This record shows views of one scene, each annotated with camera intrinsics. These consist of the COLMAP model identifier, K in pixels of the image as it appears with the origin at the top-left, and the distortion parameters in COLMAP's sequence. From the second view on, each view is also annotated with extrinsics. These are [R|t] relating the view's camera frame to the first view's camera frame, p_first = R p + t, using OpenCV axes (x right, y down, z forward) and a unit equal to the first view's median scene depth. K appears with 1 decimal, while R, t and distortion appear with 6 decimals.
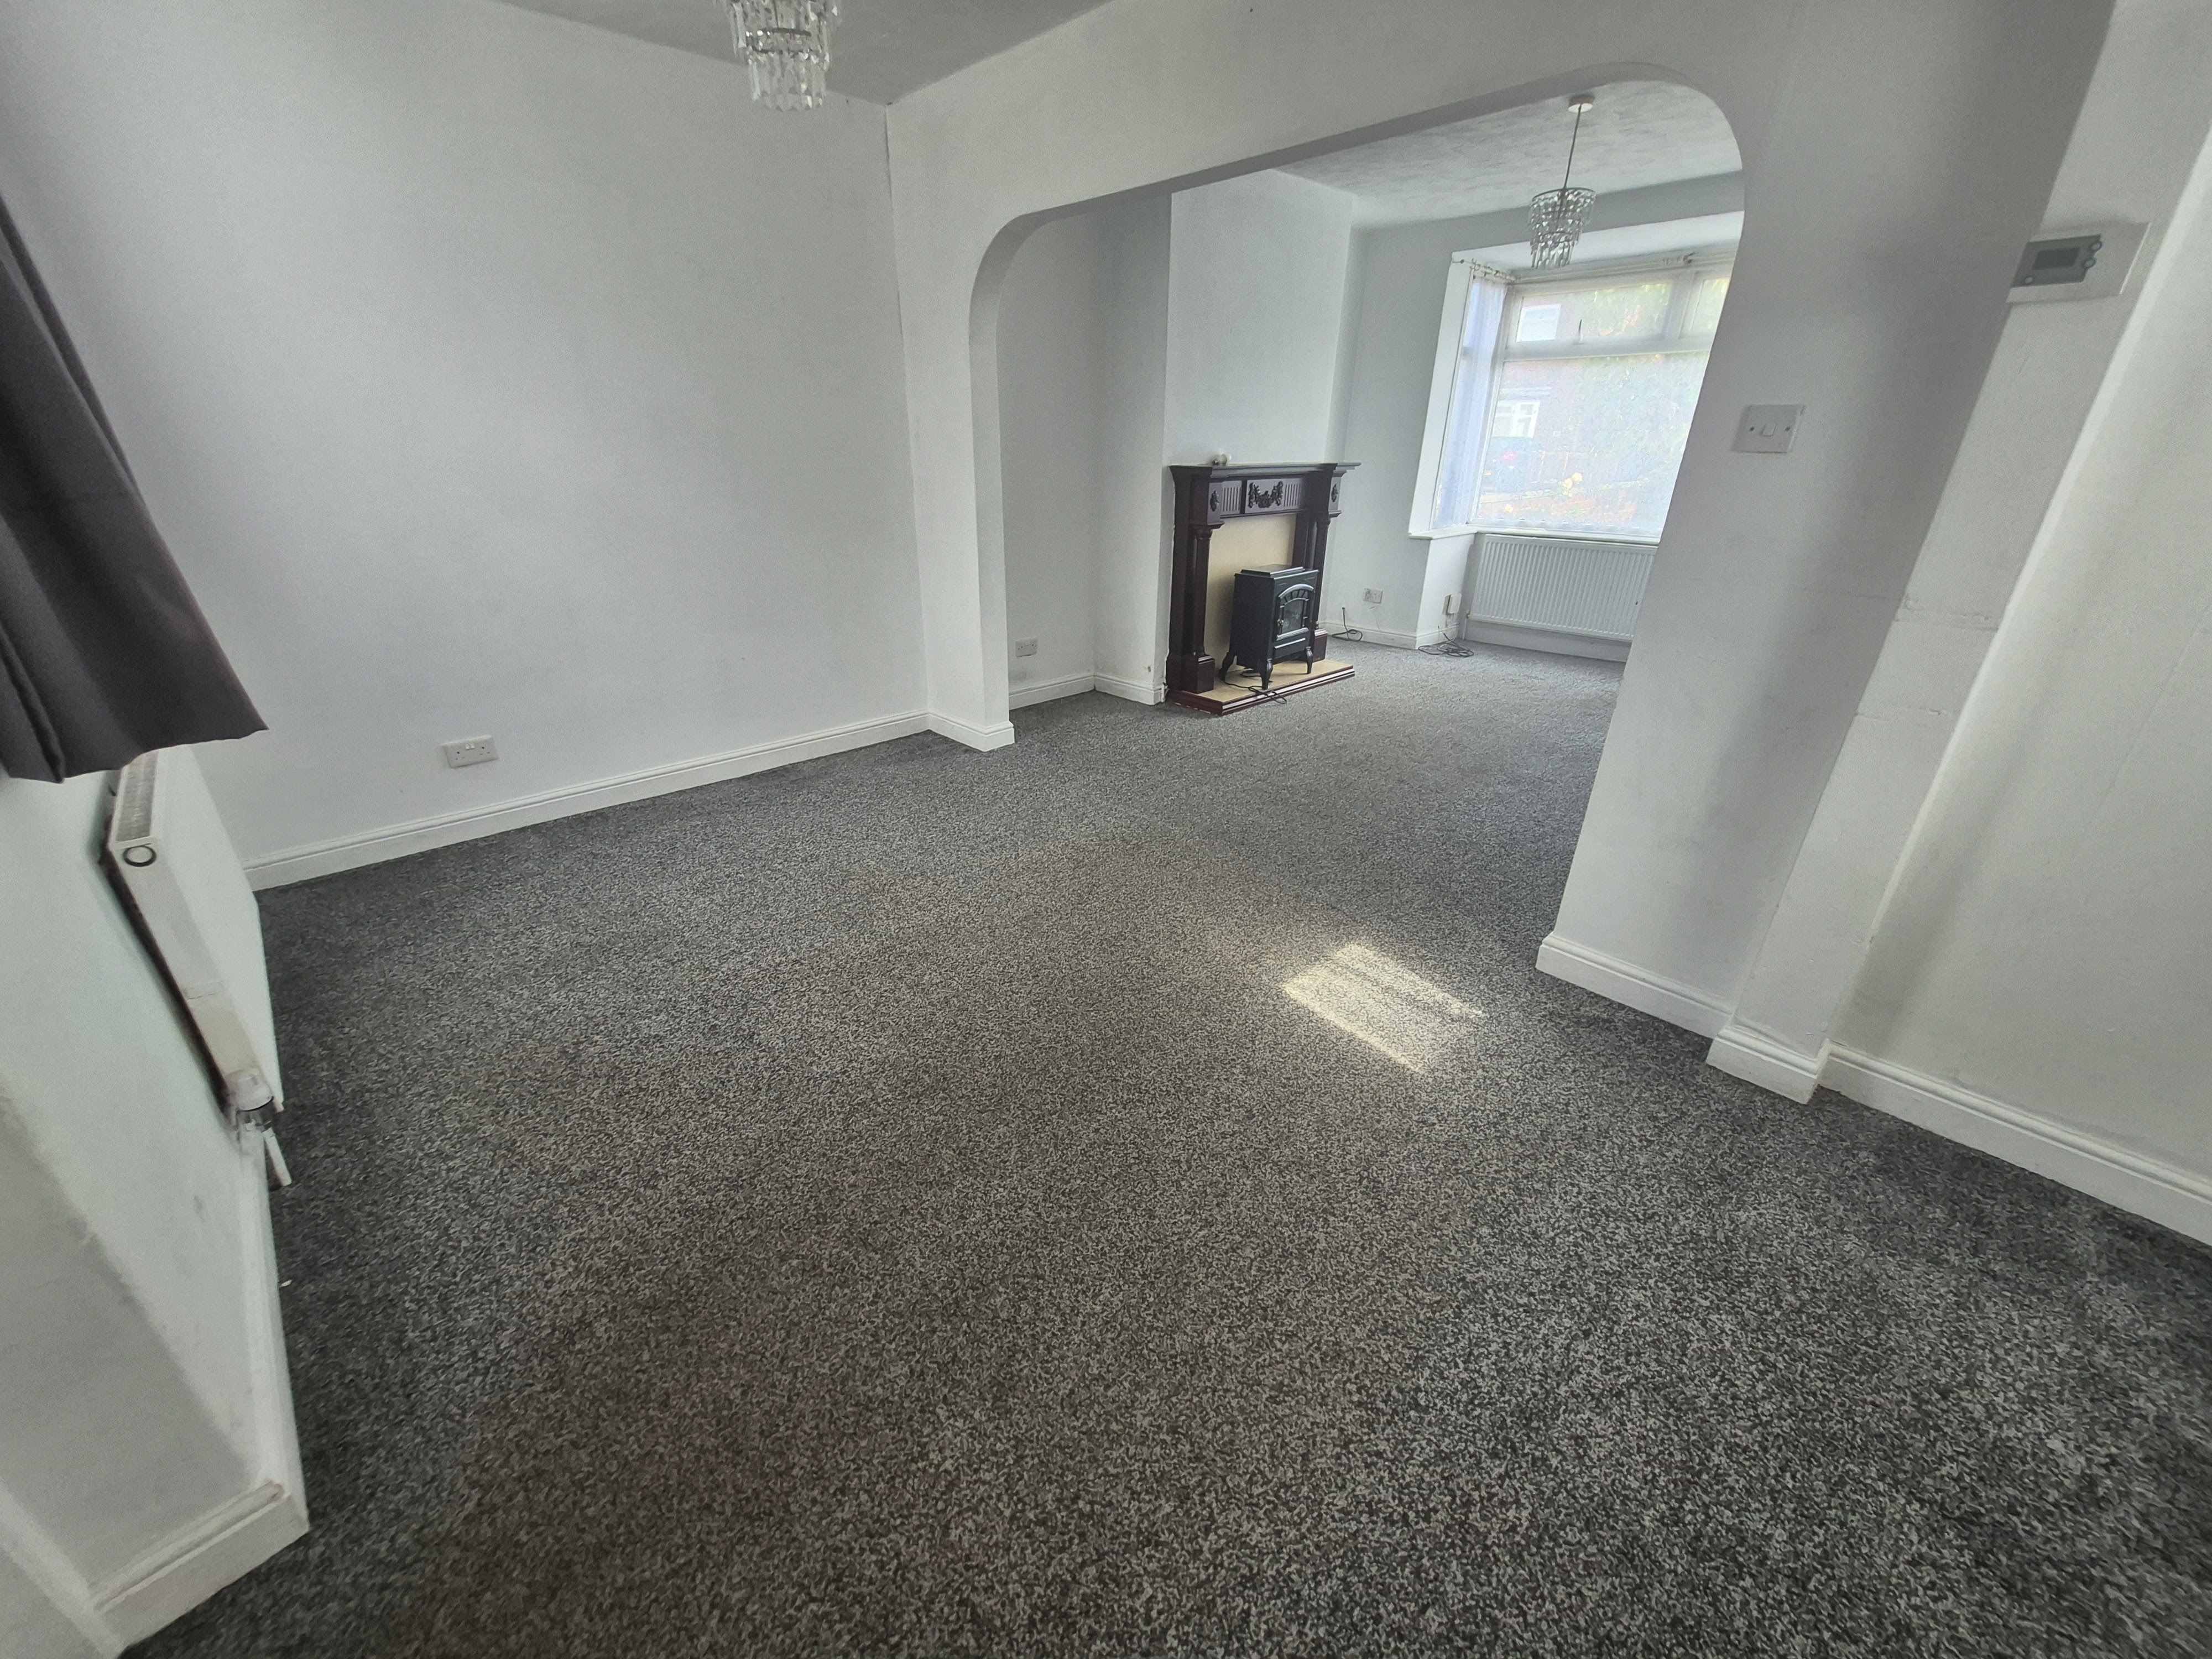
lens RADIAL K [[871.8, 0, 1075.9], [0, 871.8, 842.6], [0, 0, 1]] dist [-0.001218, -0.000123]
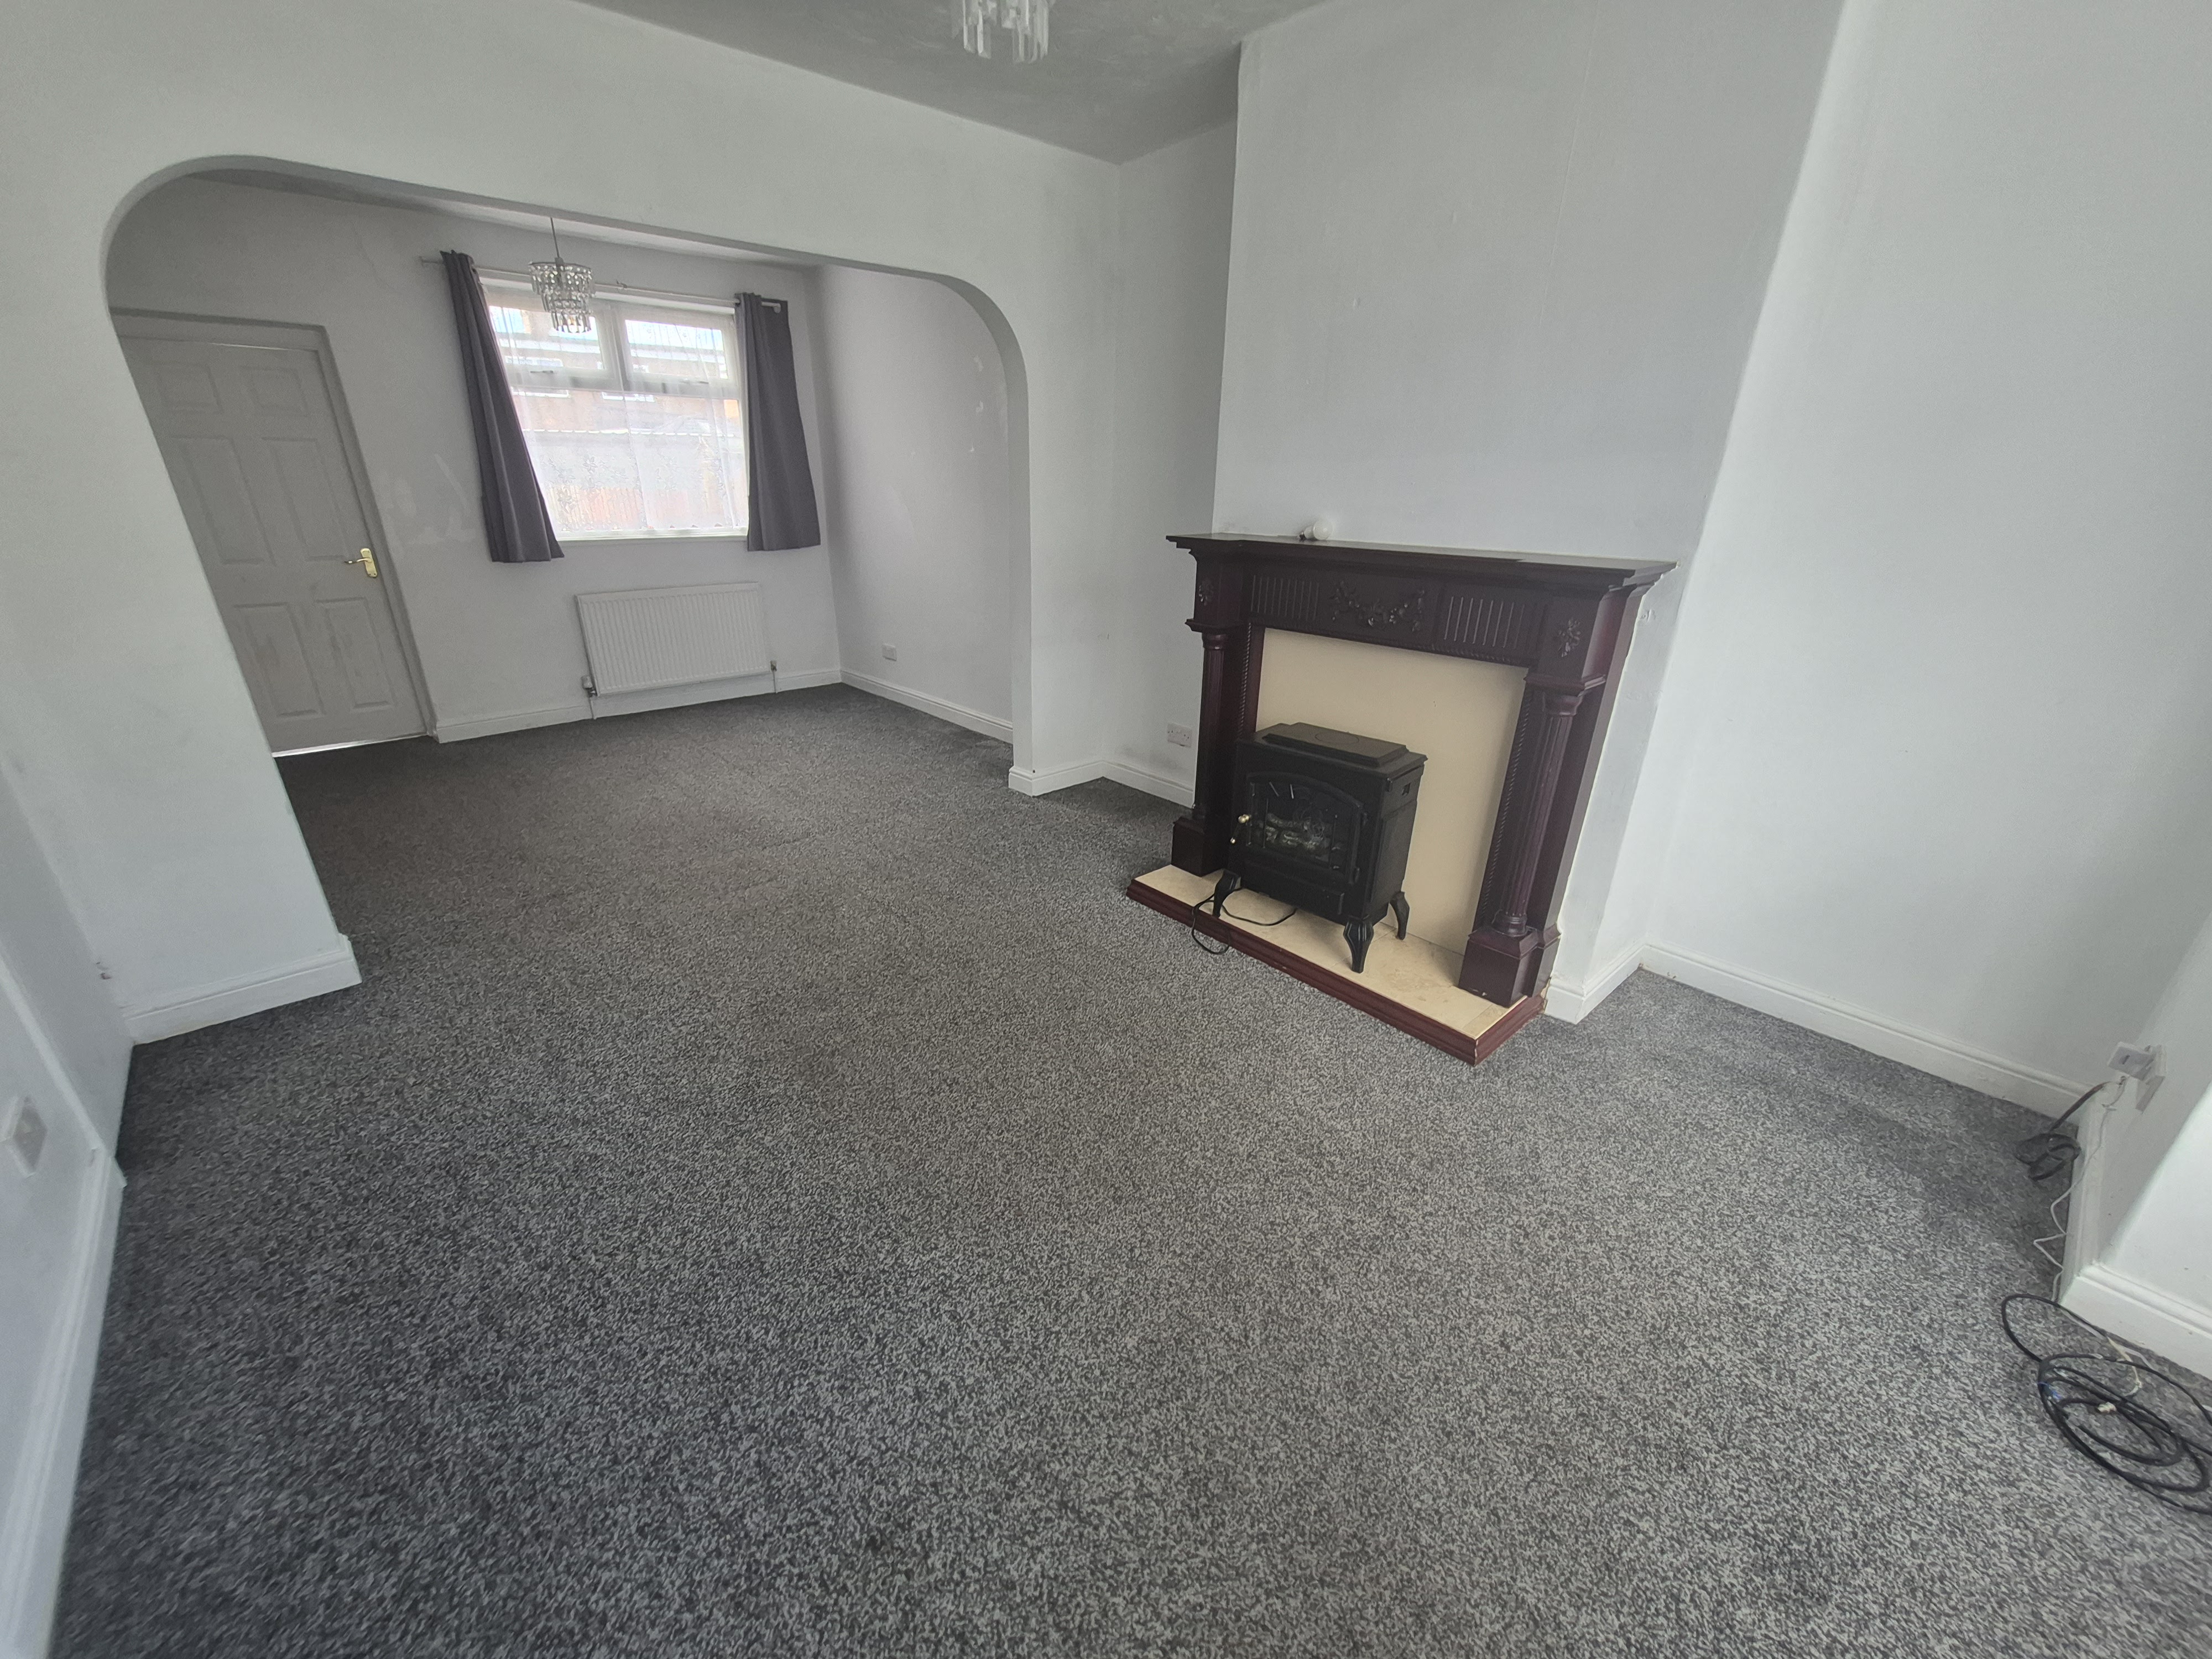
lens RADIAL K [[871.8, 0, 1075.9], [0, 871.8, 842.6], [0, 0, 1]] dist [-0.001218, -0.000123]
pose [[-0.024324, 0.383847, -0.923076, 0.715915], [-0.429908, 0.829595, 0.356303, -0.372028], [0.902545, 0.405505, 0.144840, 0.783664]]
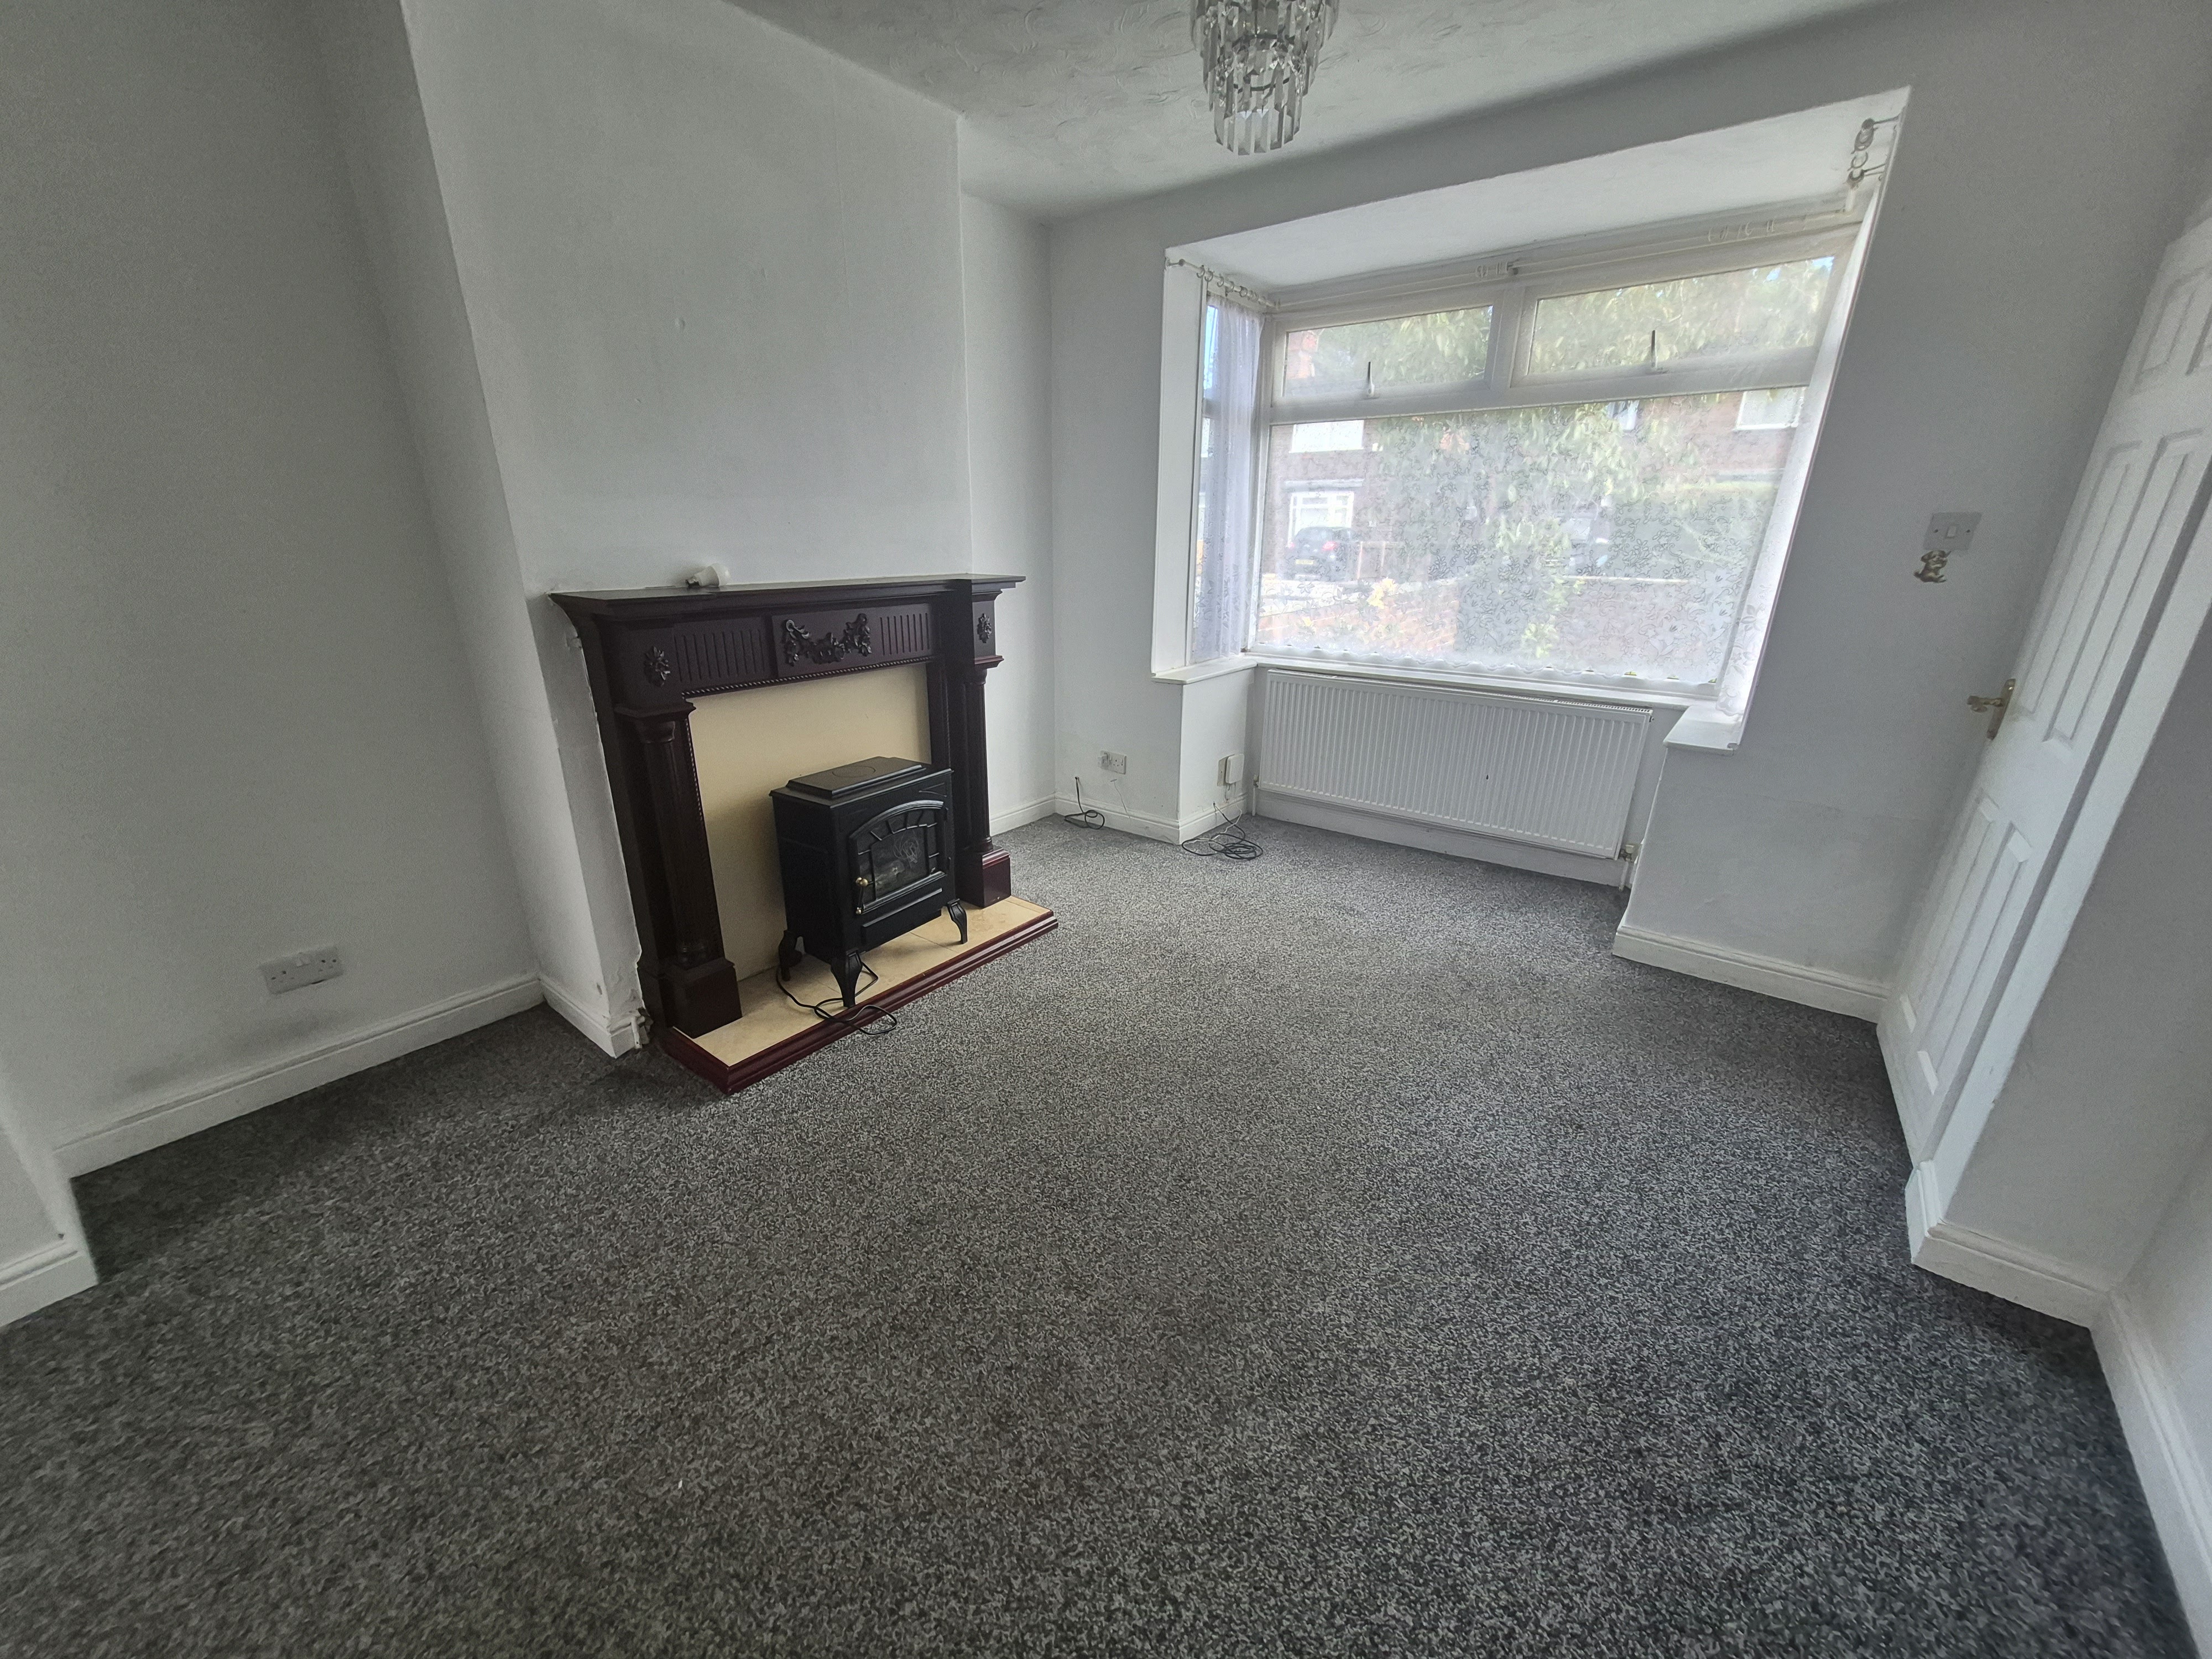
lens RADIAL K [[871.8, 0, 1075.9], [0, 871.8, 842.6], [0, 0, 1]] dist [-0.001218, -0.000123]
pose [[0.988683, -0.048244, 0.142049, 0.272130], [0.060296, 0.994824, -0.081796, -0.215342], [-0.137368, 0.089435, 0.986474, 0.450749]]
